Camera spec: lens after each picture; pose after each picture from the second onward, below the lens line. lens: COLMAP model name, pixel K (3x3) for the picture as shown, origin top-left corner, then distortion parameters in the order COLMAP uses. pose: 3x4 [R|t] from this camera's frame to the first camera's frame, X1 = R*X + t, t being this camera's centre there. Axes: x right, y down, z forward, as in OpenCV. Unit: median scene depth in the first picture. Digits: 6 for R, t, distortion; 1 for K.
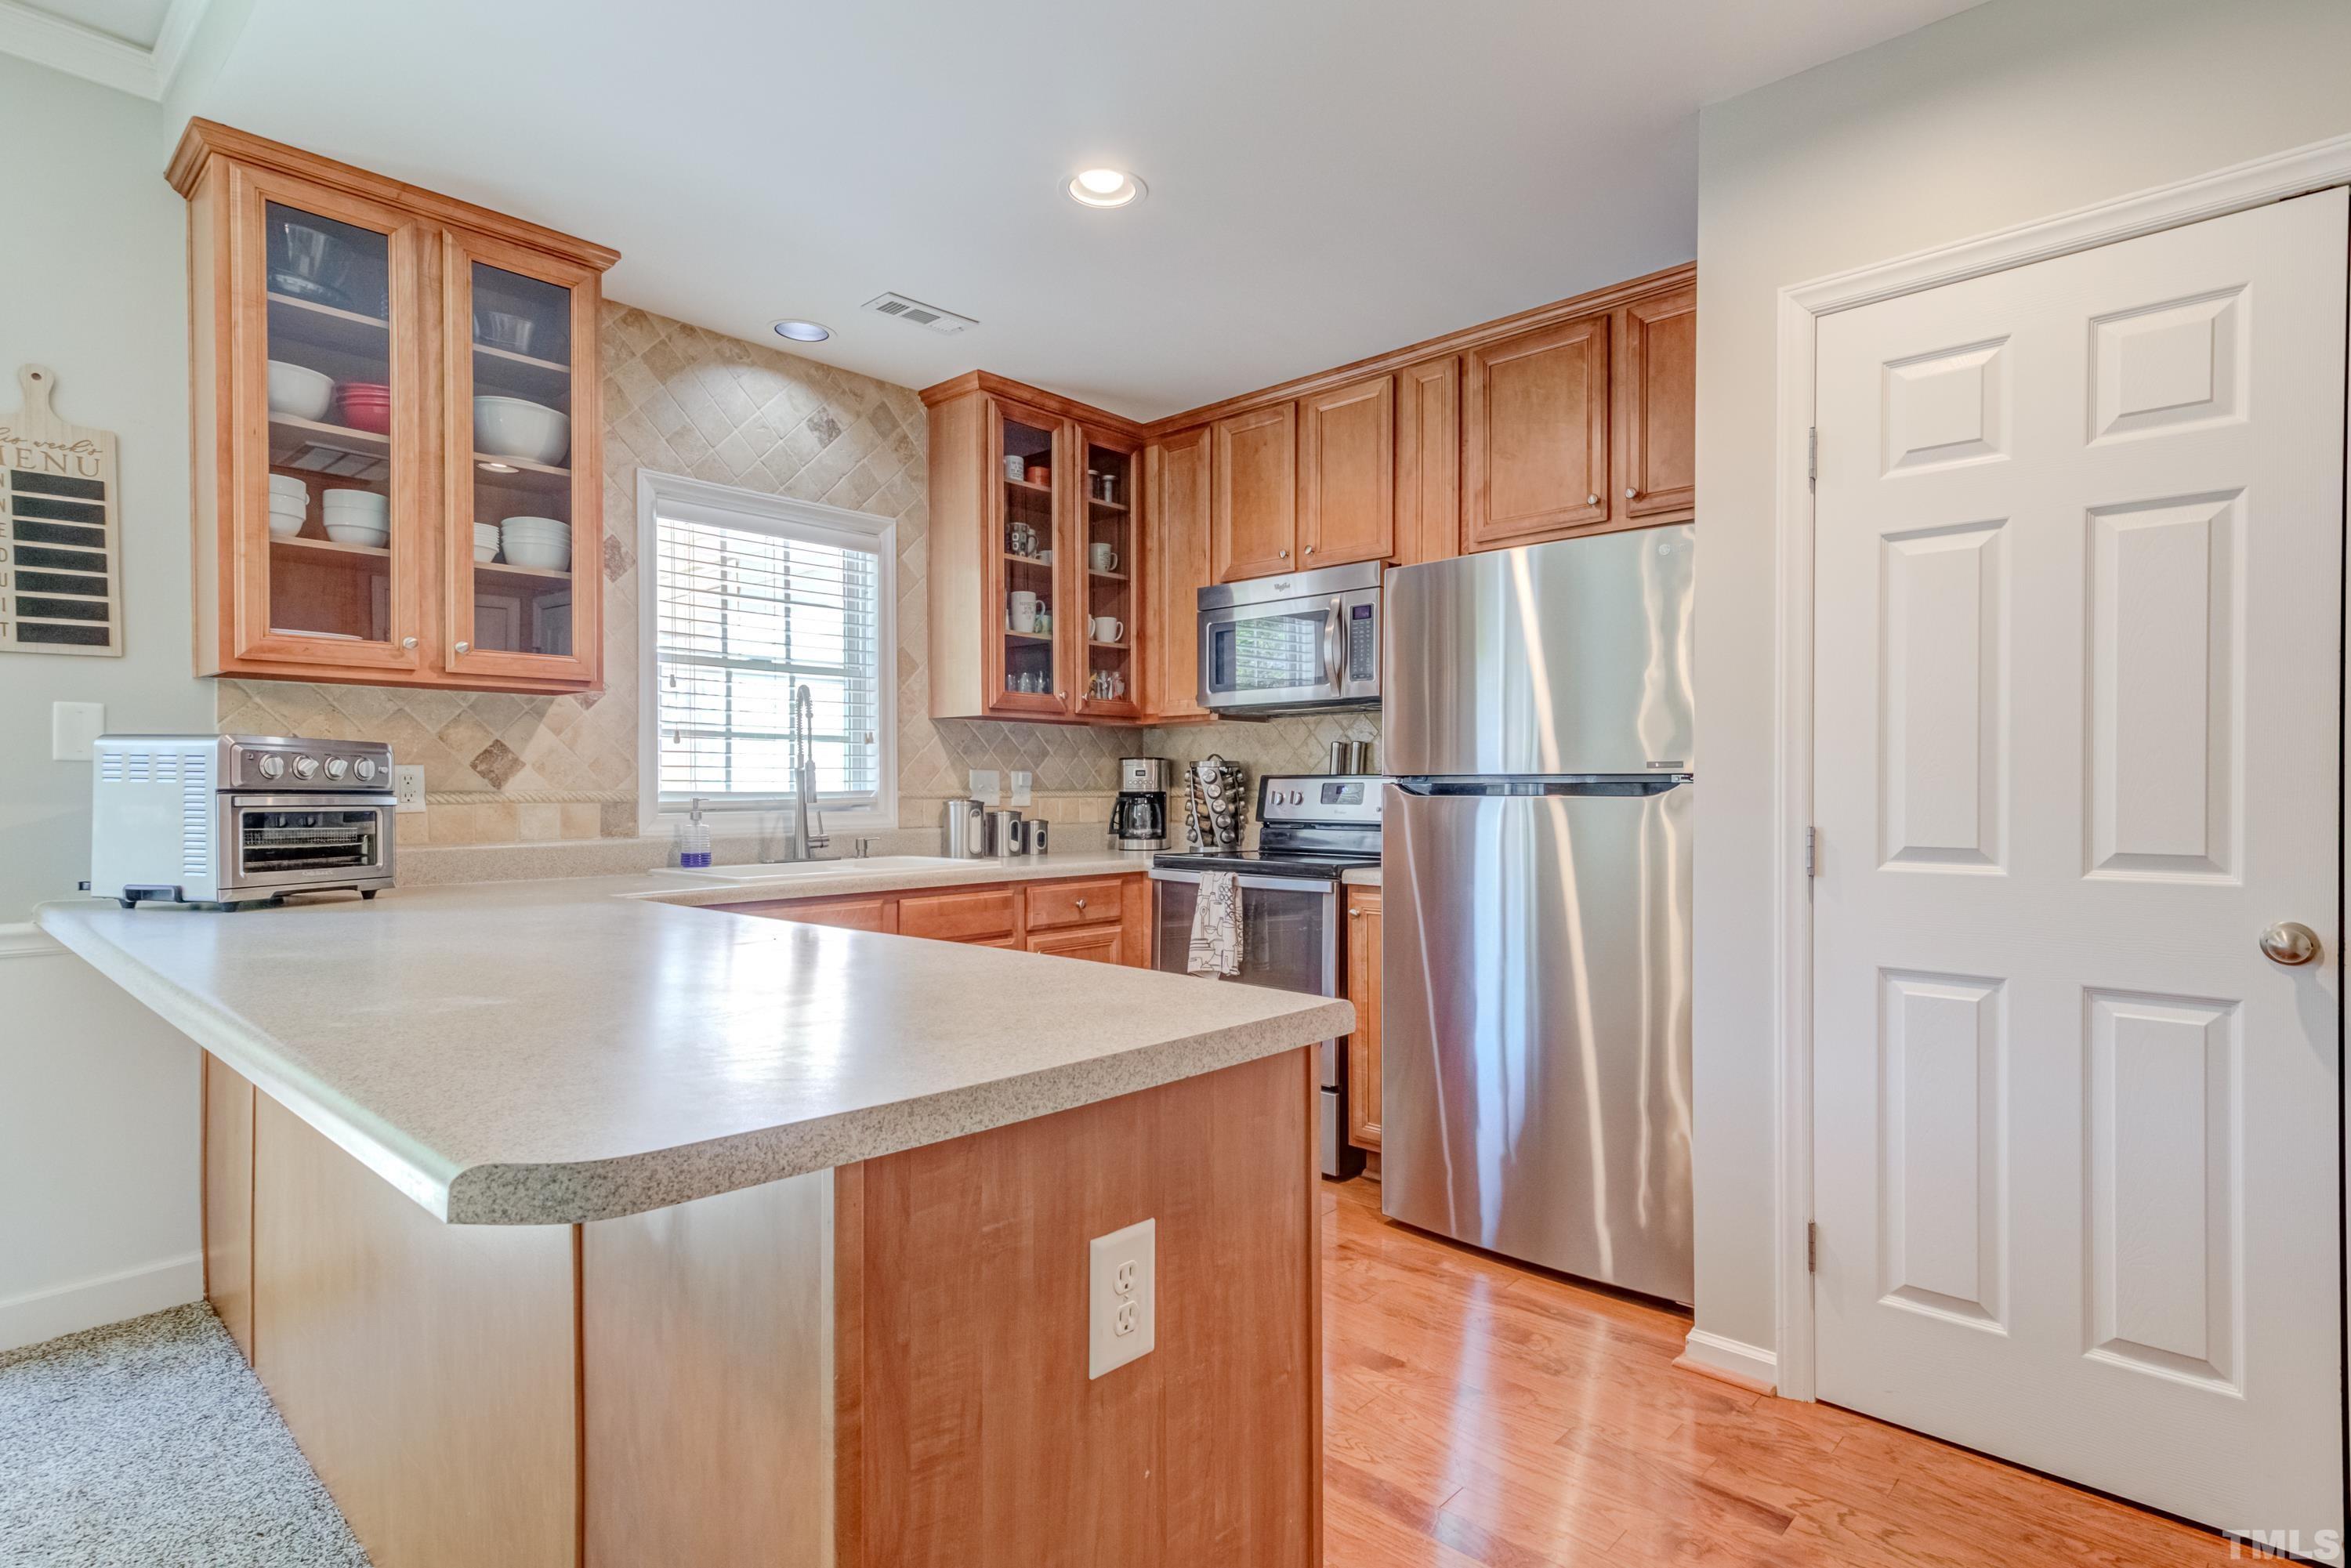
lens RADIAL K [[1191.0, 0, 1177.6], [0, 1191.0, 810.9], [0, 0, 1]] dist [0.012066, -0.001077]
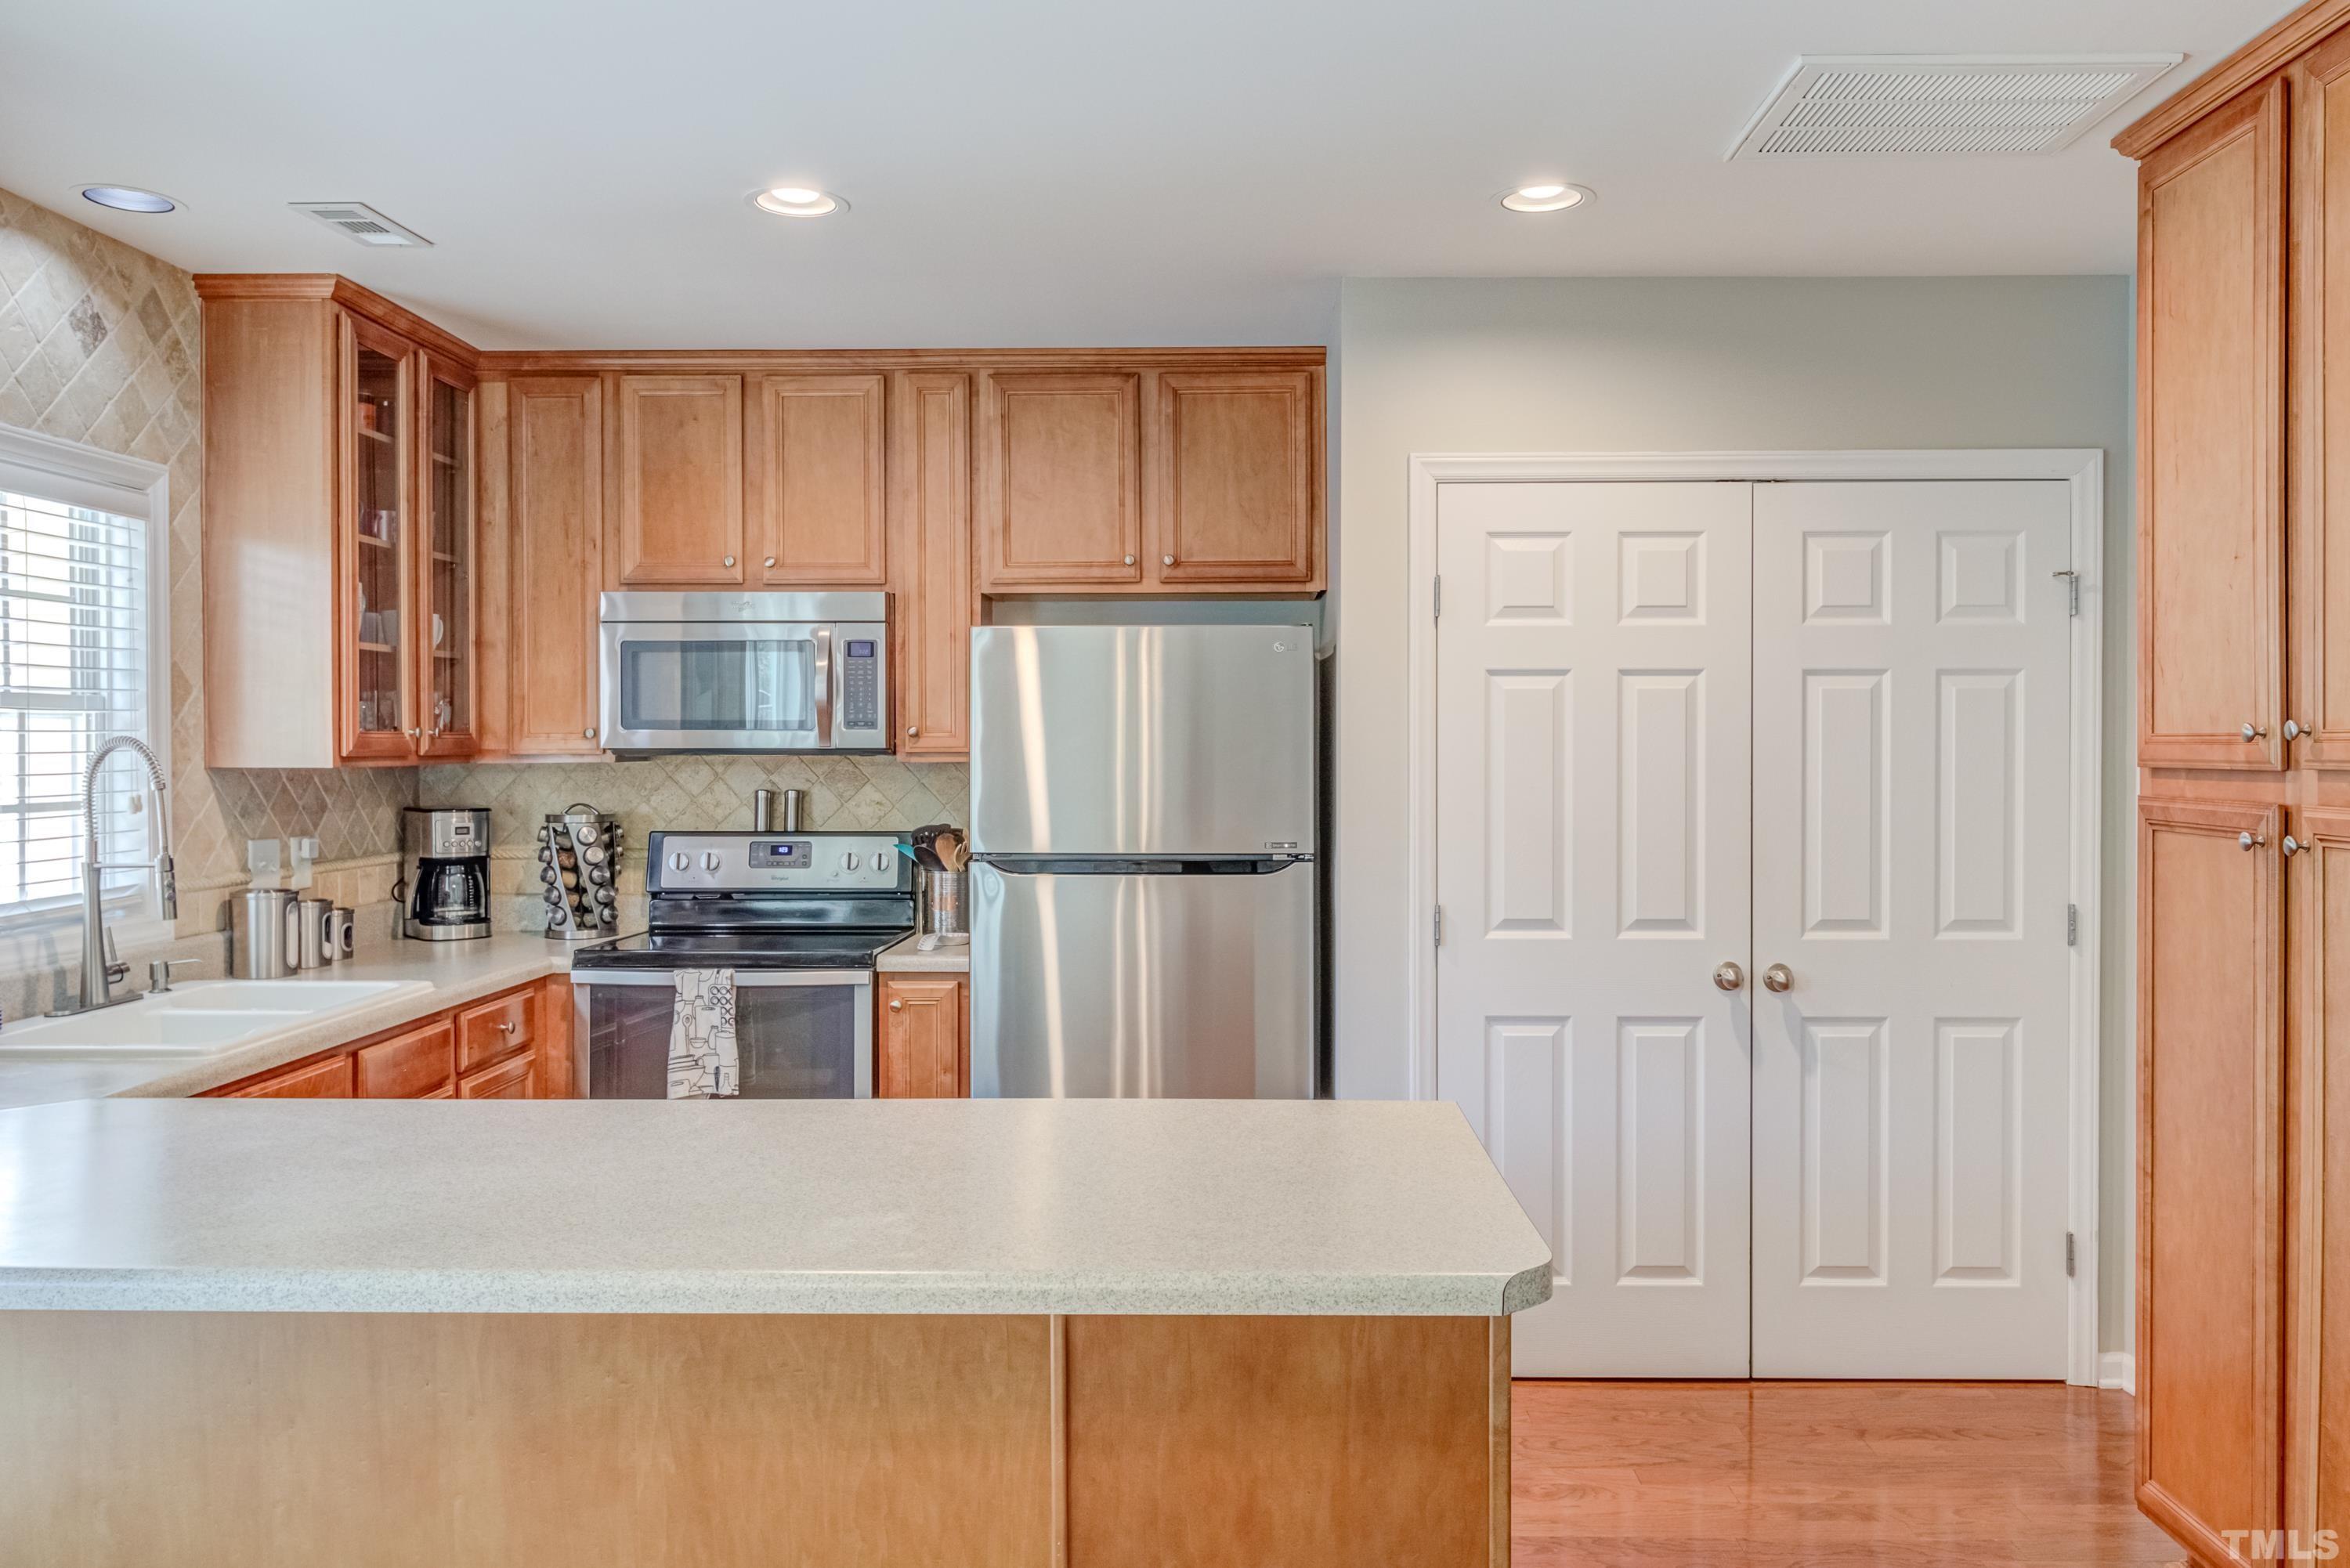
lens RADIAL K [[1760.2, 0, 1185.7], [0, 1760.2, 753.3], [0, 0, 1]] dist [-0.008143, -0.005835]
pose [[0.747586, -0.007257, 0.664125, -0.478042], [0.016256, 0.999841, -0.007374, -0.074743], [-0.663966, 0.016309, 0.747585, -0.089069]]
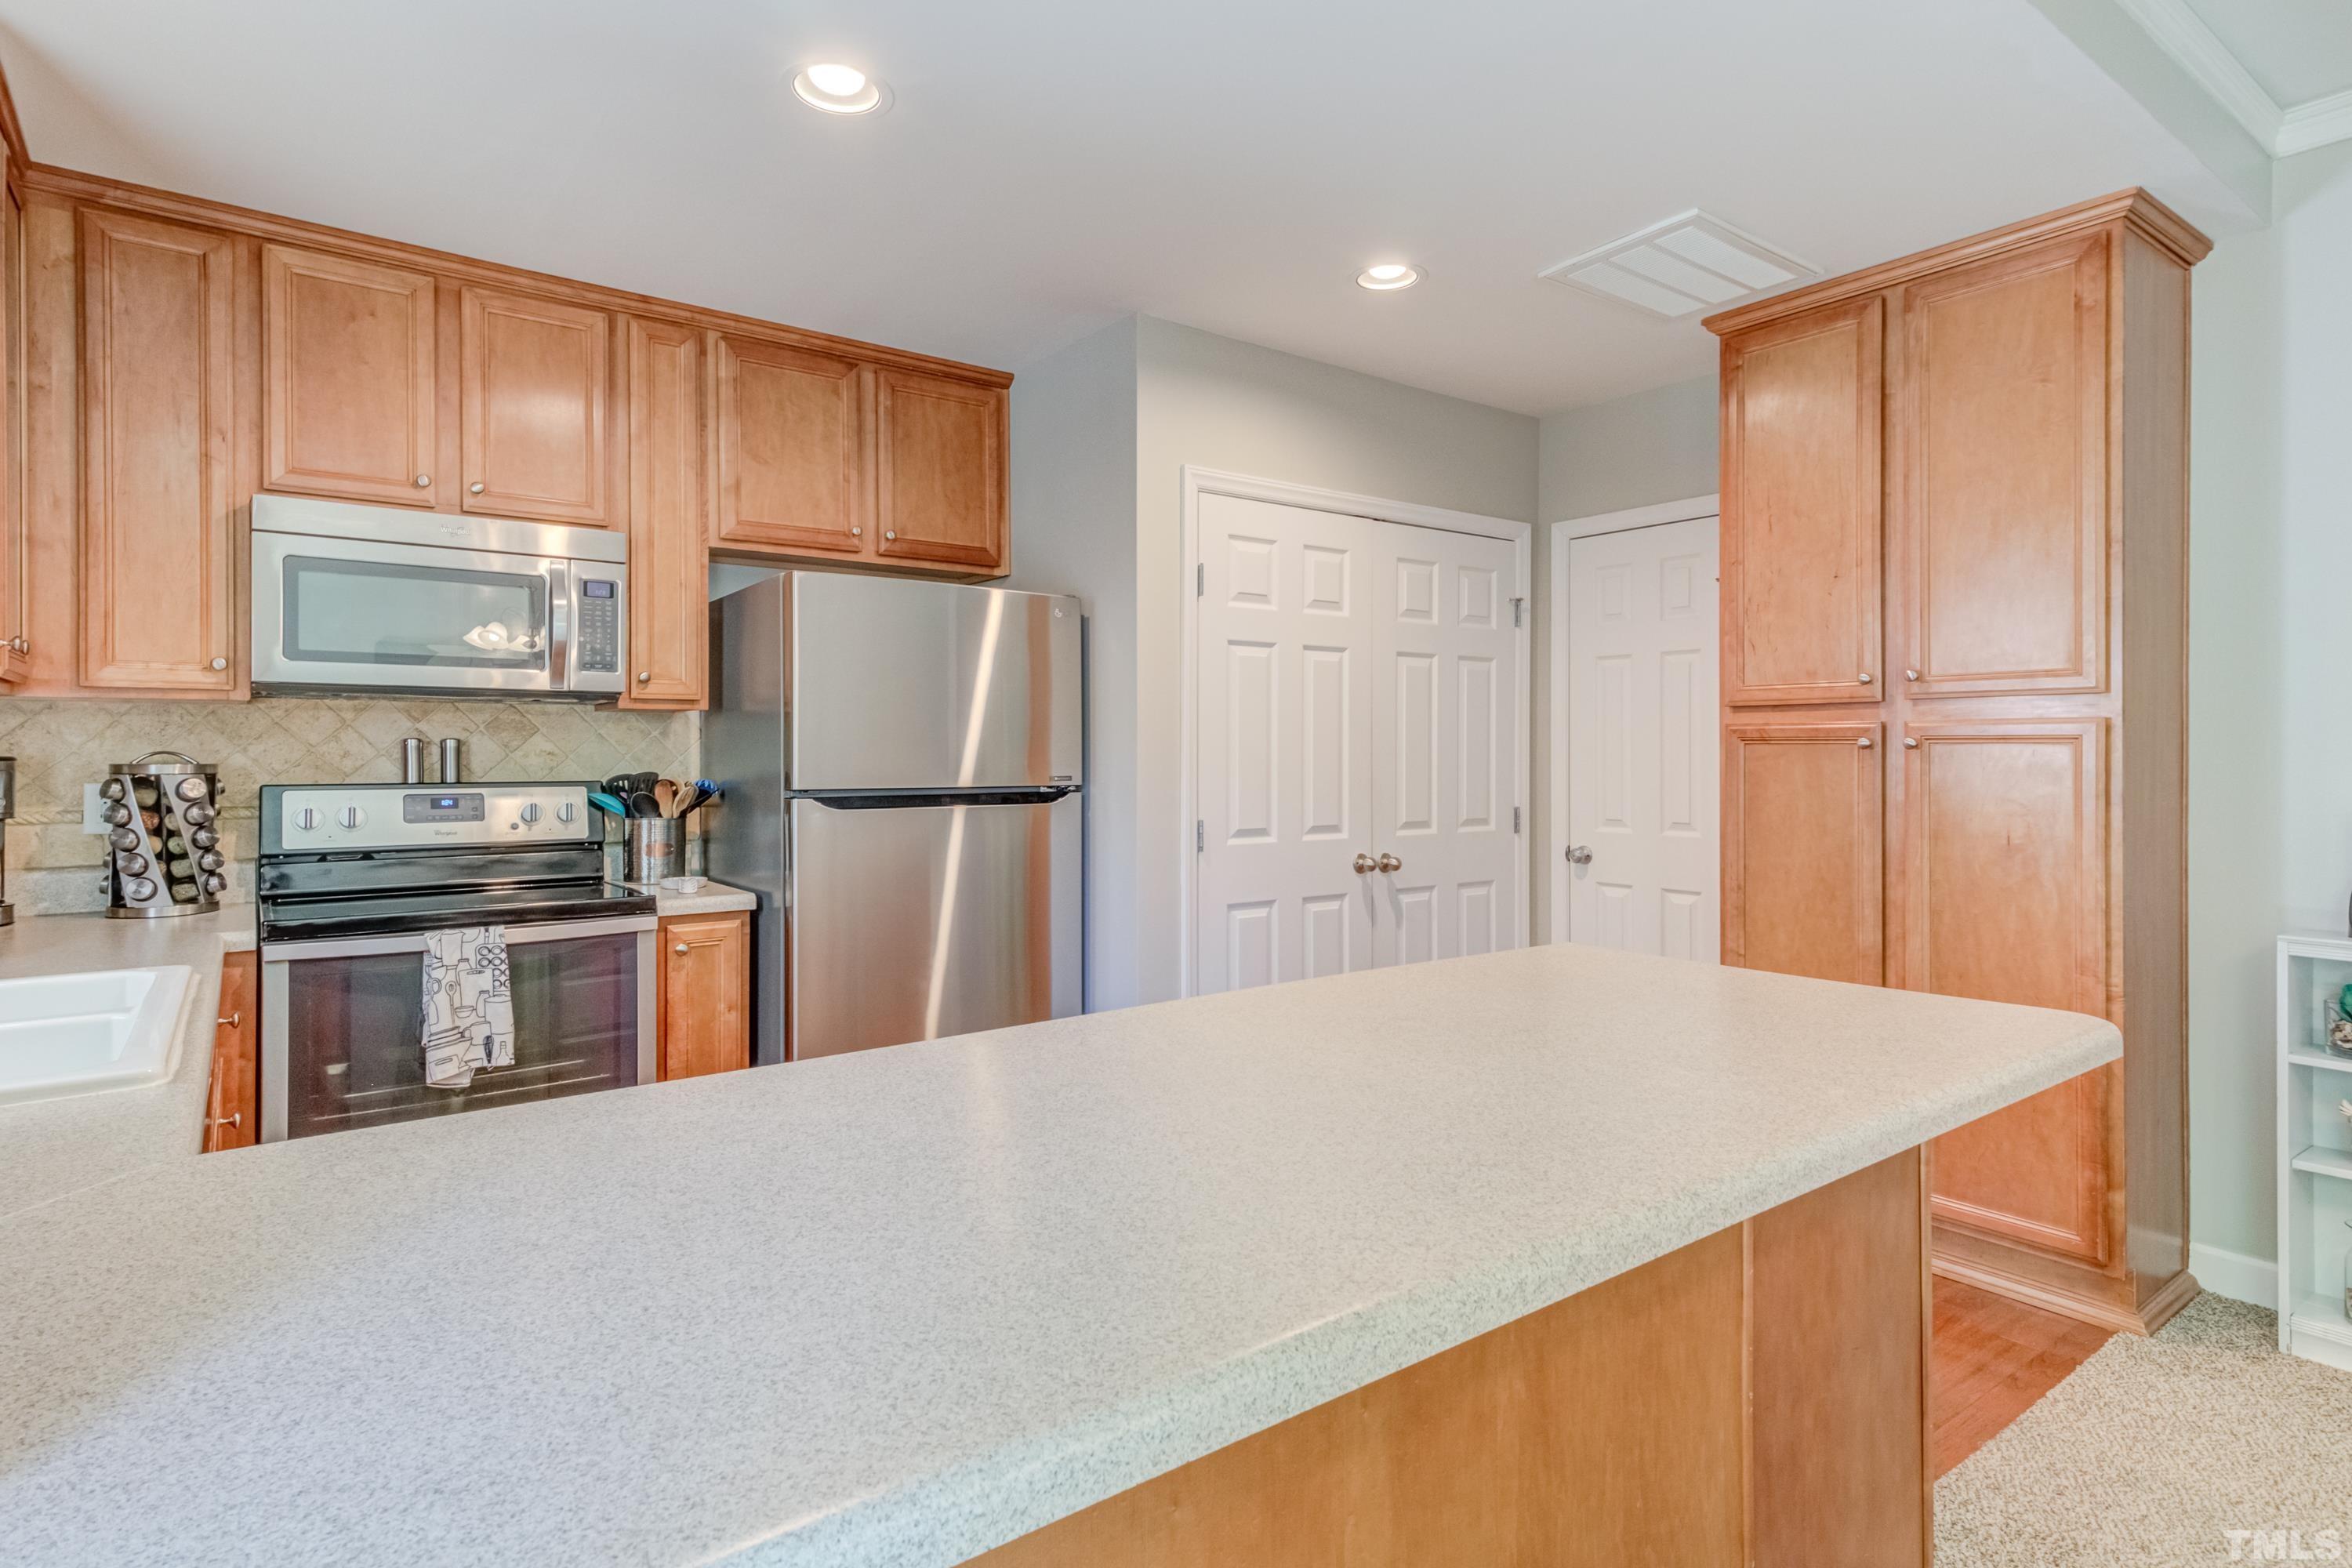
lens RADIAL K [[1215.9, 0, 1193.3], [0, 1215.9, 756.5], [0, 0, 1]] dist [0.022469, -0.002165]
pose [[0.163284, -0.004529, 0.986569, -0.581757], [0.019297, 0.999813, 0.001396, -0.041374], [-0.986390, 0.018810, 0.163341, 0.429231]]
